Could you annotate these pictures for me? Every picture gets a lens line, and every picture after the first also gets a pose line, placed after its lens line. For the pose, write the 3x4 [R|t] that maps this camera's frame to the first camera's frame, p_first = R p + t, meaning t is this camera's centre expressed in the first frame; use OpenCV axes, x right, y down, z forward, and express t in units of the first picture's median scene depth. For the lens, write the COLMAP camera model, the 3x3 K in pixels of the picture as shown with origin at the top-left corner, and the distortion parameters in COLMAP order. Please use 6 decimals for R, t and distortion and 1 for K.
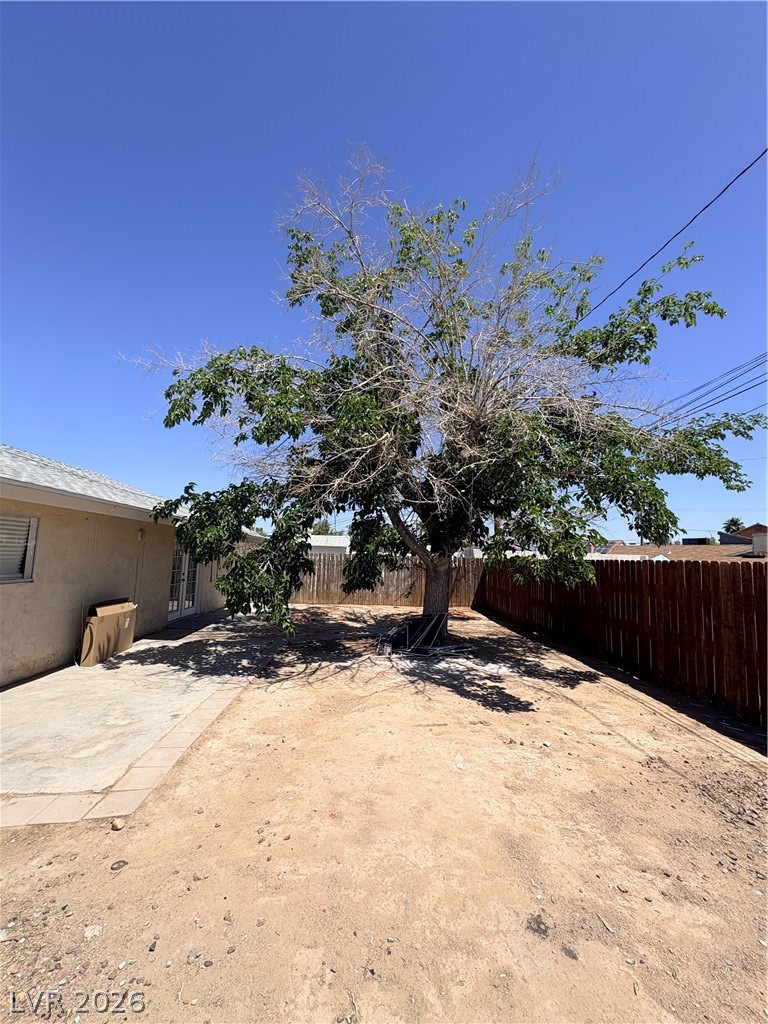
lens RADIAL K [[408.7, 0, 384.0], [0, 408.7, 512.0], [0, 0, 1]] dist [0.000202, 0.000293]
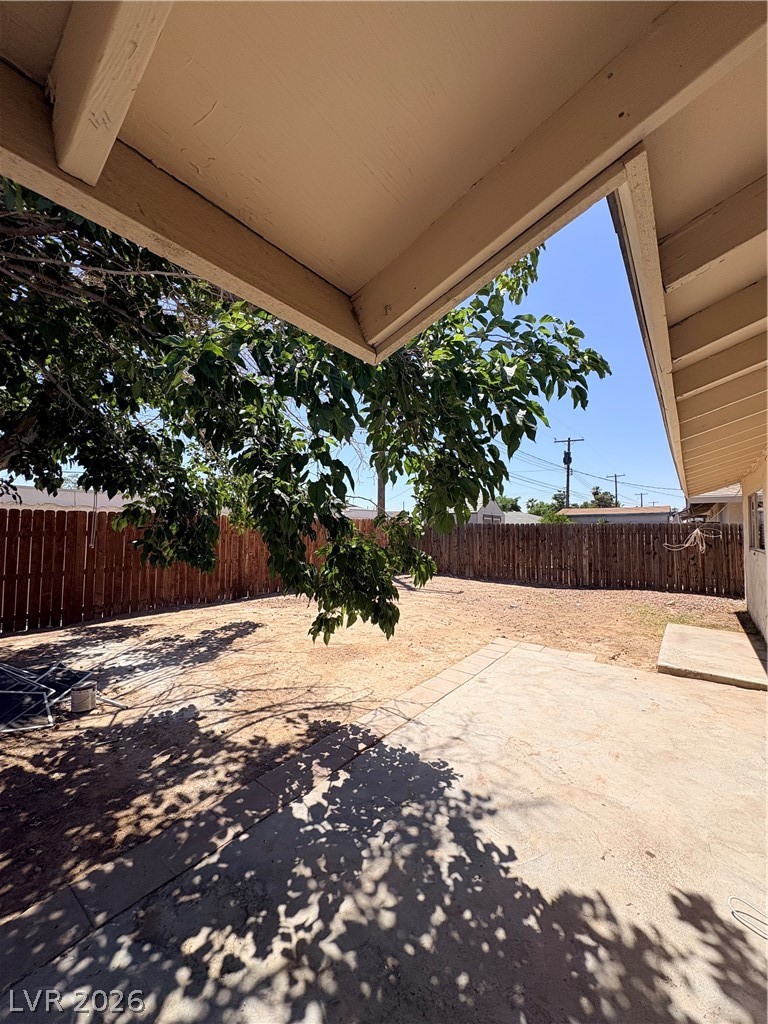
lens RADIAL K [[408.7, 0, 384.0], [0, 408.7, 512.0], [0, 0, 1]] dist [0.000202, 0.000293]
pose [[-0.772388, -0.012201, 0.635033, -0.707355], [-0.098587, 0.990001, -0.100890, 0.168112], [-0.627453, -0.140532, -0.765868, 1.461502]]
